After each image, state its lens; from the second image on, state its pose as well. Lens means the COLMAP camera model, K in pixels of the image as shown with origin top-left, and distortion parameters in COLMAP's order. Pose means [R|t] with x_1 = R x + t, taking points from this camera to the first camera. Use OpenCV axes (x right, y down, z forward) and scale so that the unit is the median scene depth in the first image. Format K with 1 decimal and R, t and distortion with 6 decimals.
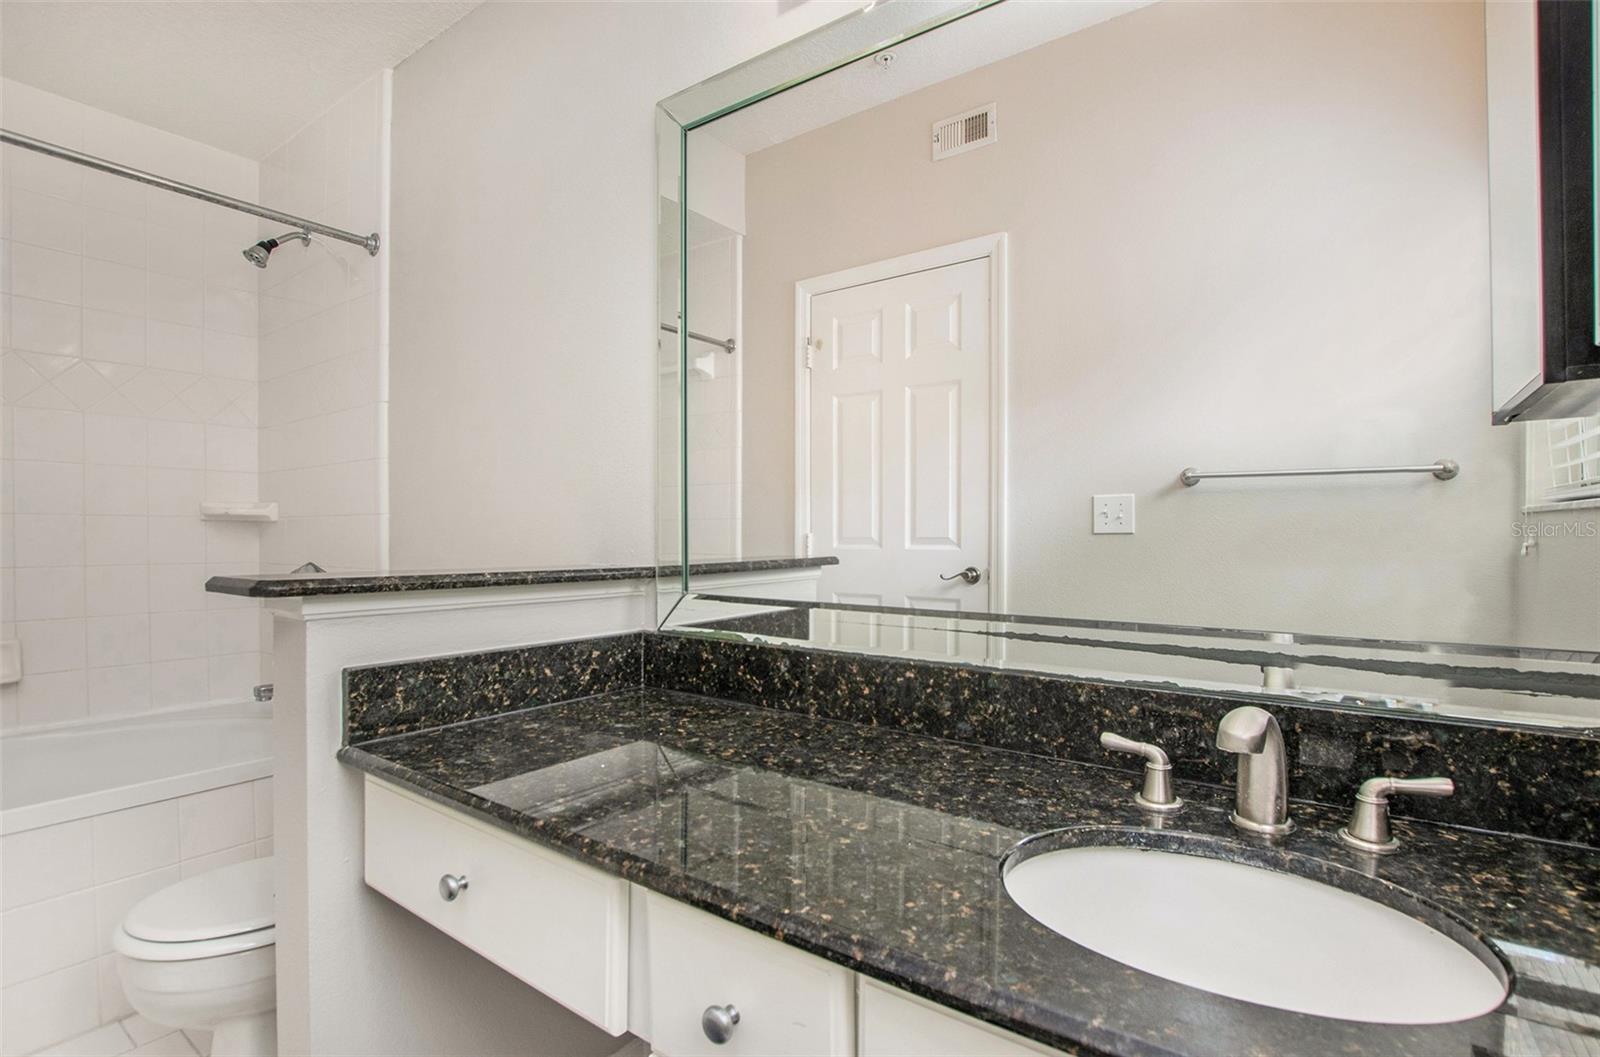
lens RADIAL K [[766.9, 0, 801.3], [0, 766.9, 529.0], [0, 0, 1]] dist [-0.002993, -0.000667]
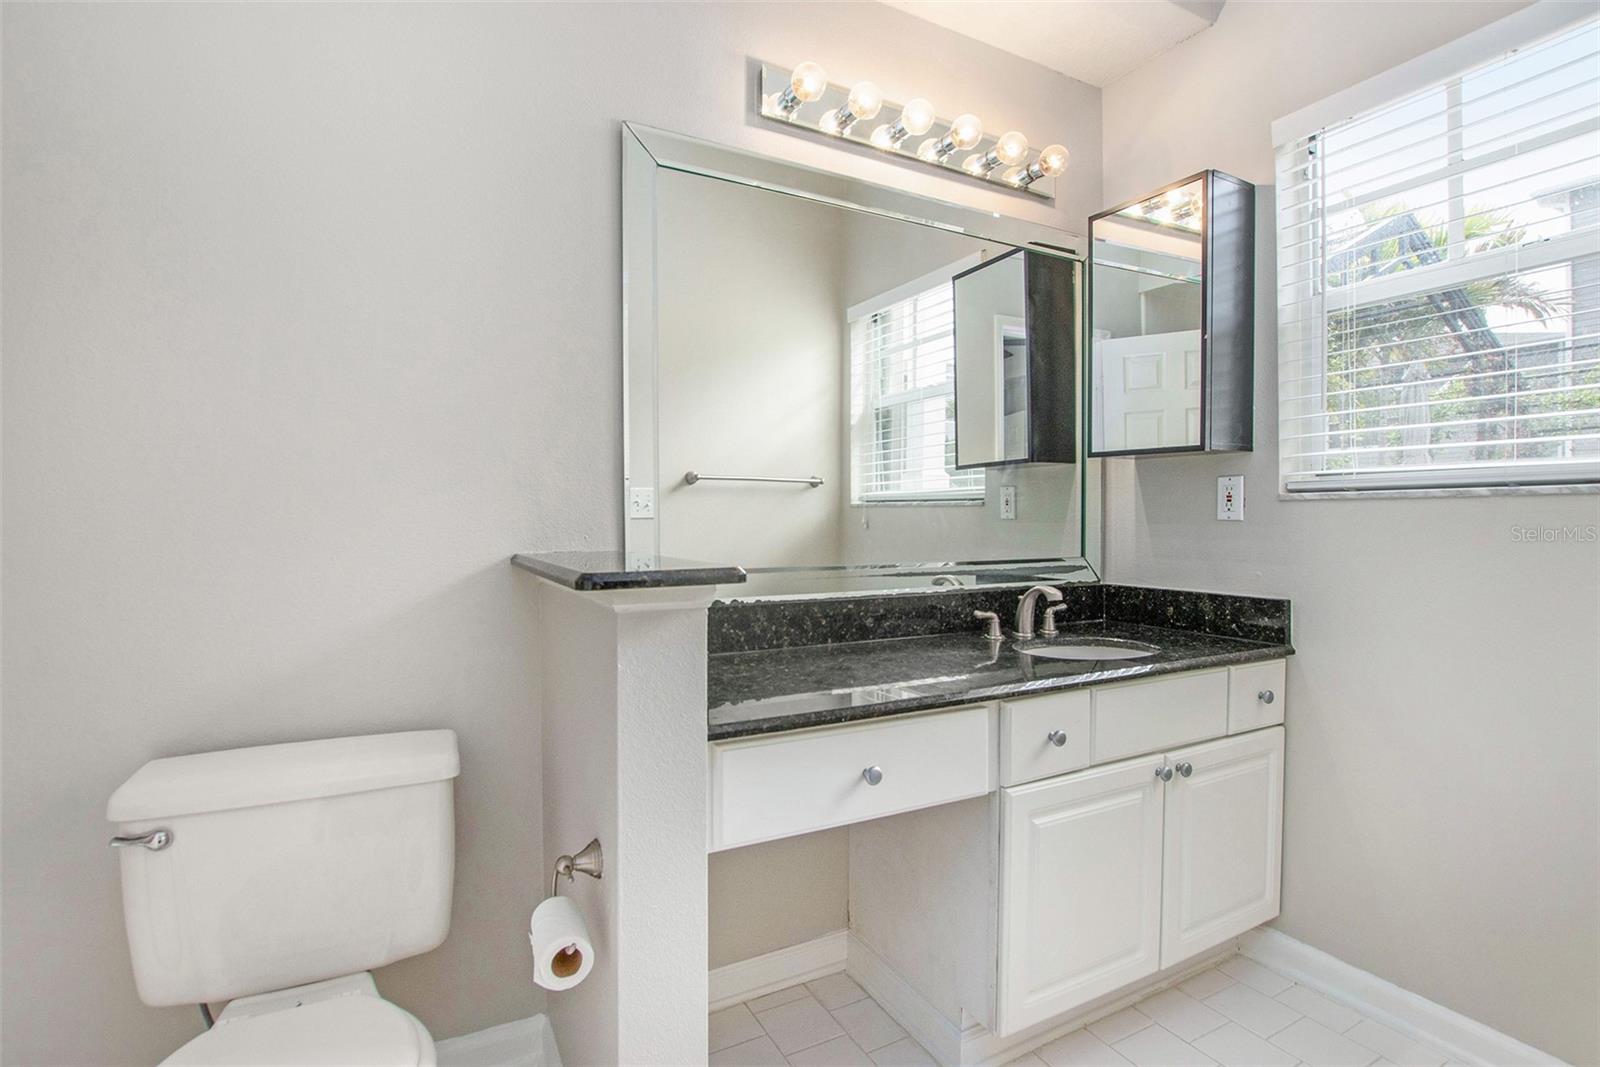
lens RADIAL K [[766.9, 0, 798.7], [0, 766.9, 530.7], [0, 0, 1]] dist [-0.002993, -0.000667]
pose [[0.443410, -0.018641, 0.896125, -1.280735], [-0.001737, 0.999764, 0.021657, -0.001560], [-0.896317, -0.011159, 0.443272, 0.375032]]
